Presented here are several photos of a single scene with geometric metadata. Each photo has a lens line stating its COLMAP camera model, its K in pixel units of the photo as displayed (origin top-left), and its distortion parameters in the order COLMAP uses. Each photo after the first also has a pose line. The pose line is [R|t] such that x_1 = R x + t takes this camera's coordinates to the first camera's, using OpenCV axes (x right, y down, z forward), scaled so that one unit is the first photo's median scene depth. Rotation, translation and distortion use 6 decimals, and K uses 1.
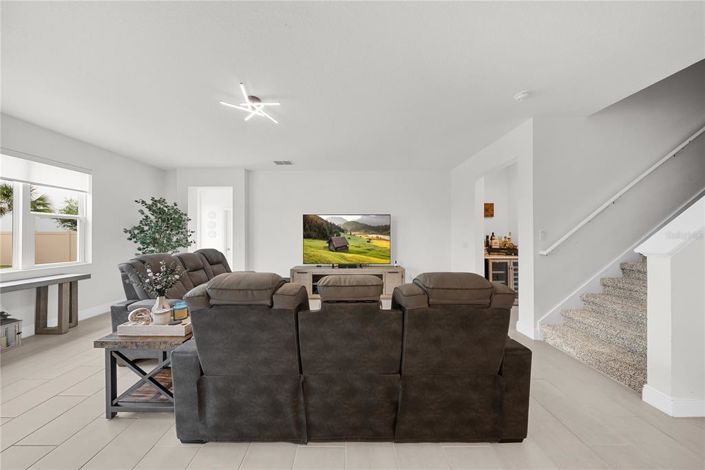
lens RADIAL K [[208.3, 0, 352.7], [0, 208.3, 239.4], [0, 0, 1]] dist [-0.000076, -0.000024]
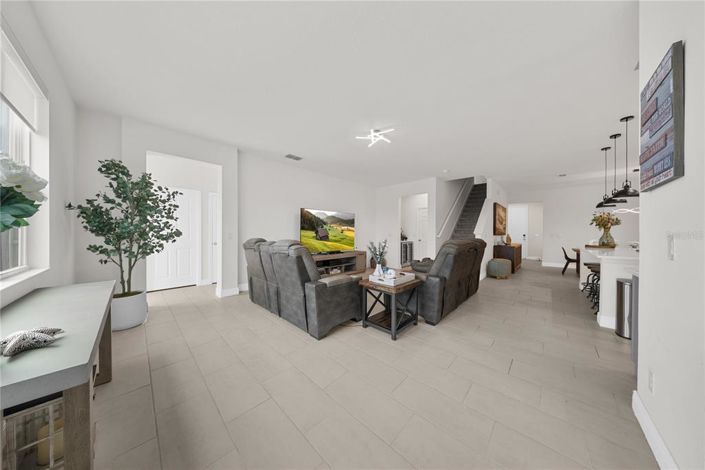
lens RADIAL K [[208.3, 0, 355.1], [0, 208.3, 235.1], [0, 0, 1]] dist [-0.000076, -0.000024]
pose [[0.688803, -0.008819, 0.724895, -0.804843], [0.006110, 0.999961, 0.006359, 0.021011], [-0.724923, 0.000049, 0.688830, 0.044934]]
